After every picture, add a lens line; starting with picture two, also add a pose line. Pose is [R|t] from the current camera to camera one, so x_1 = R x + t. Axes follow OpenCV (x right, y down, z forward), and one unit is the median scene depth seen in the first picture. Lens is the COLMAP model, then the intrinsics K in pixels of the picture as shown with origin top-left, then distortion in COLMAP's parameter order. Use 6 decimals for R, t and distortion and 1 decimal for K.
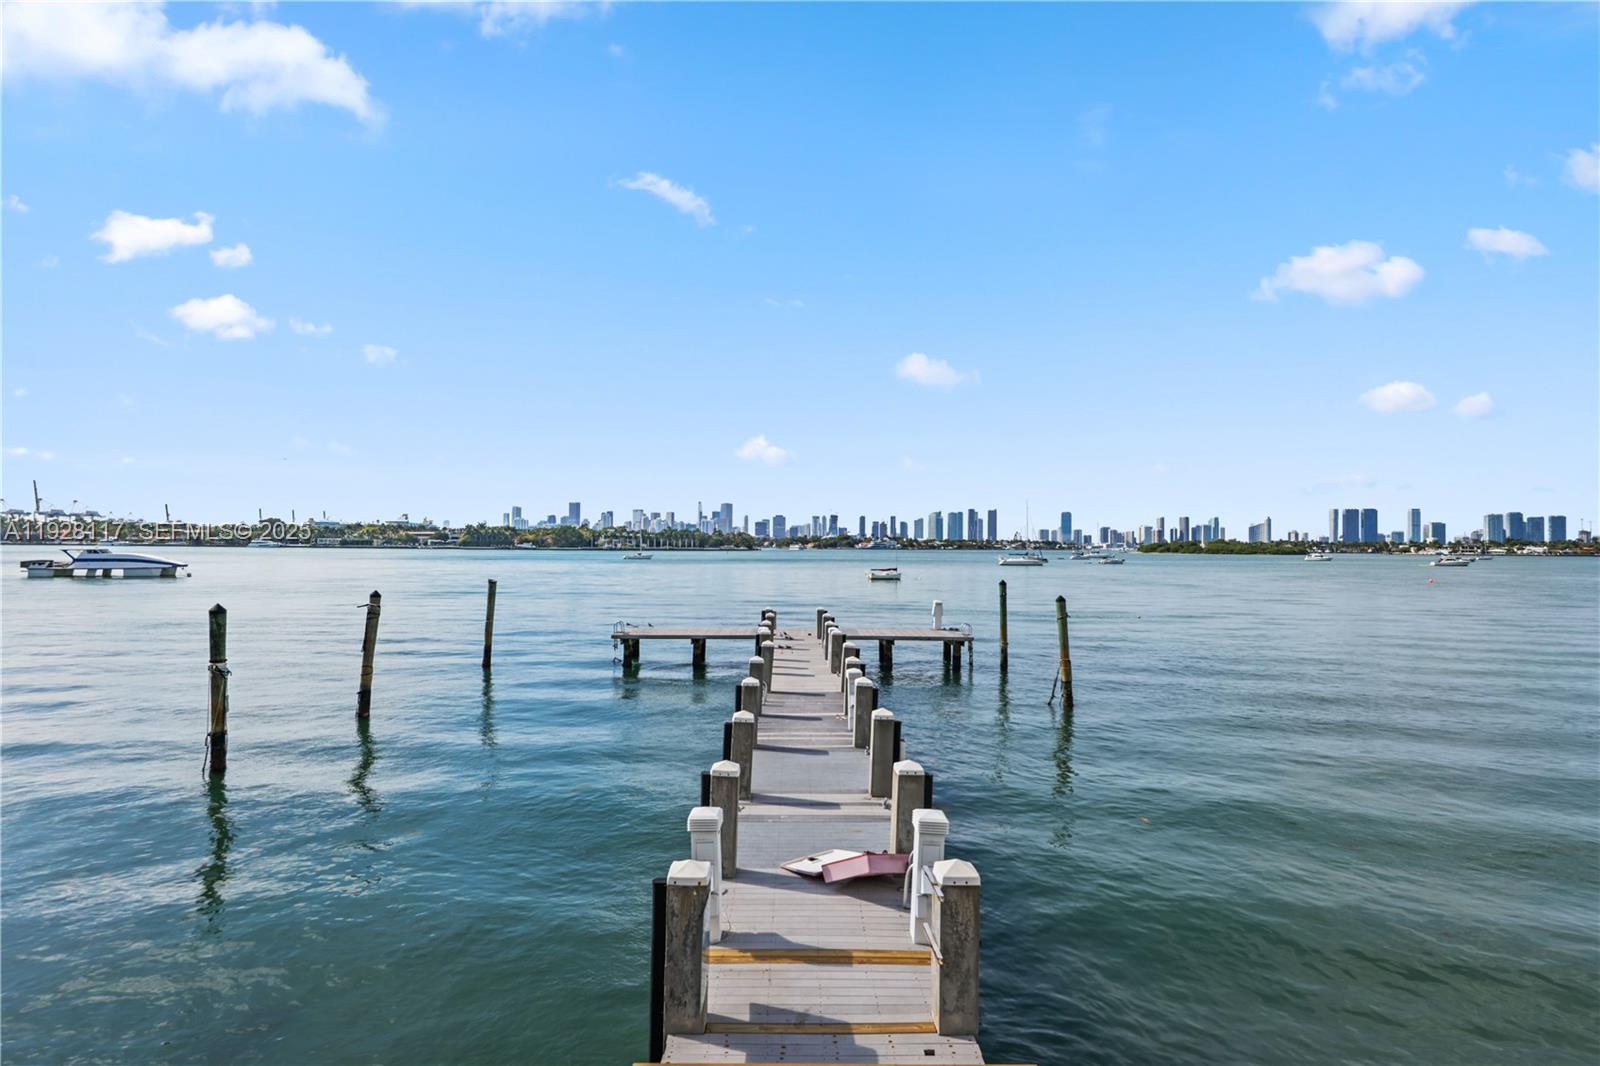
lens RADIAL K [[825.3, 0, 795.7], [0, 825.3, 535.5], [0, 0, 1]] dist [0.004653, -0.000229]
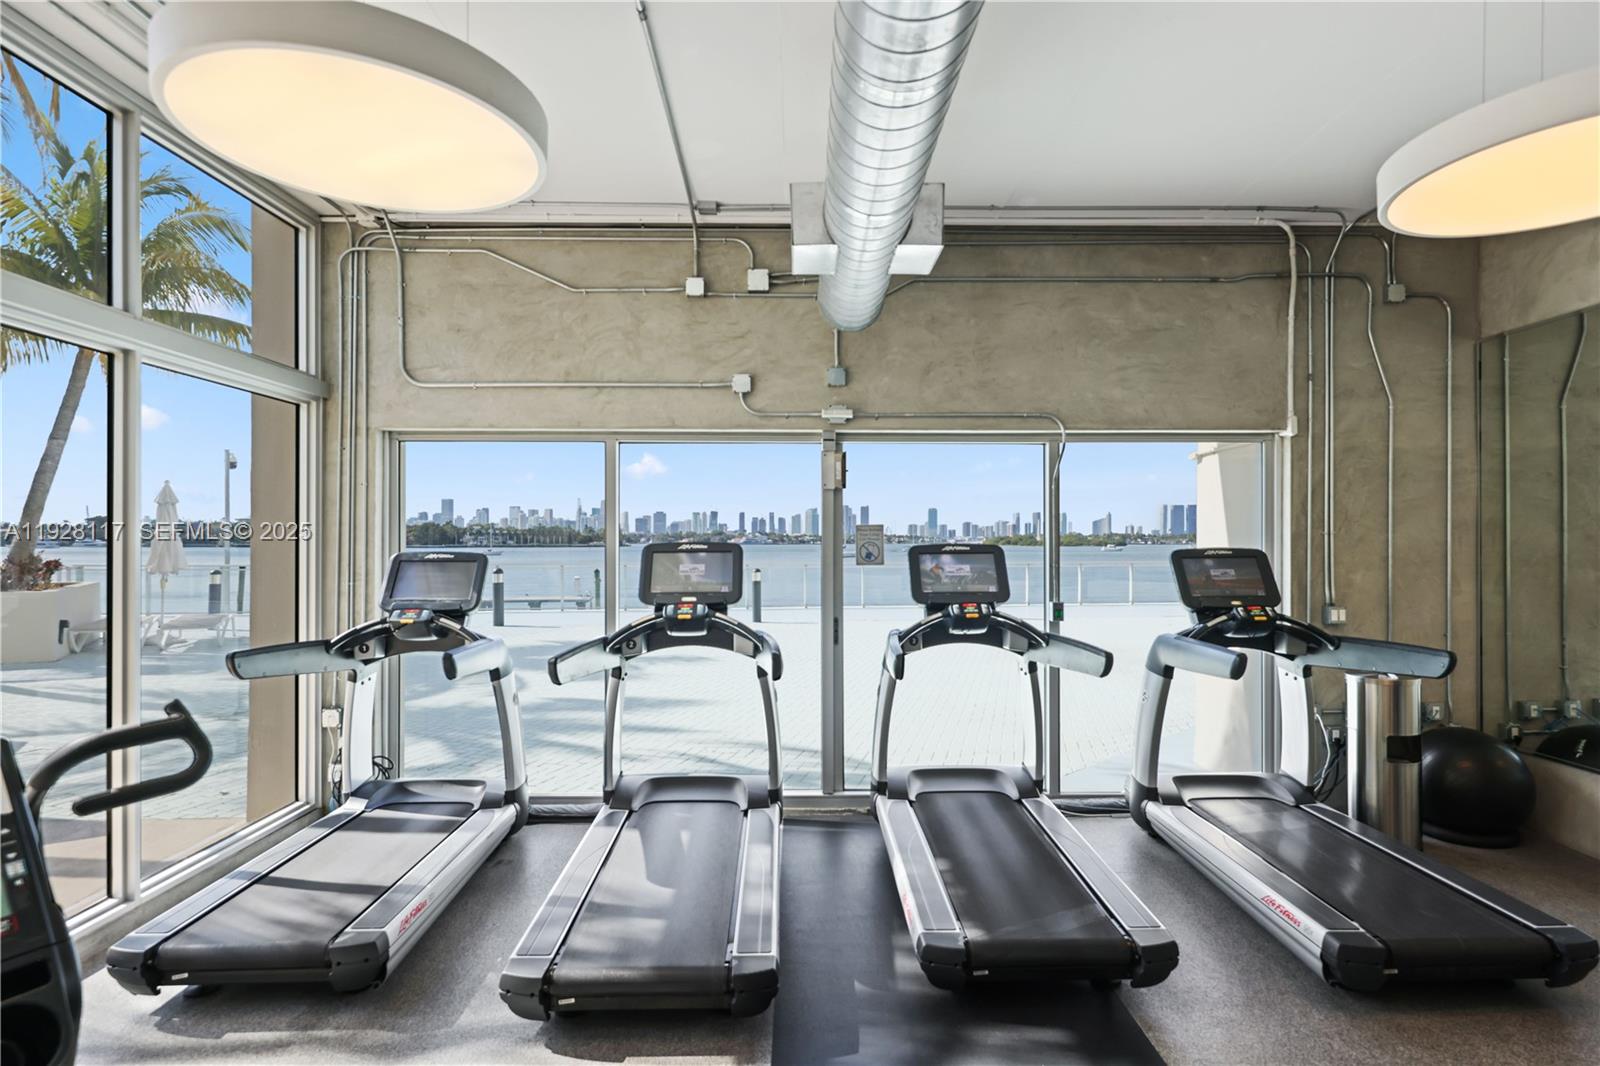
lens RADIAL K [[817.1, 0, 808.0], [0, 817.1, 535.5], [0, 0, 1]] dist [0.001490, 0.000145]
pose [[0.986116, -0.006477, 0.165930, -0.160428], [0.005536, 0.999966, 0.006134, -0.010266], [-0.165964, -0.005130, 0.986118, -0.347680]]
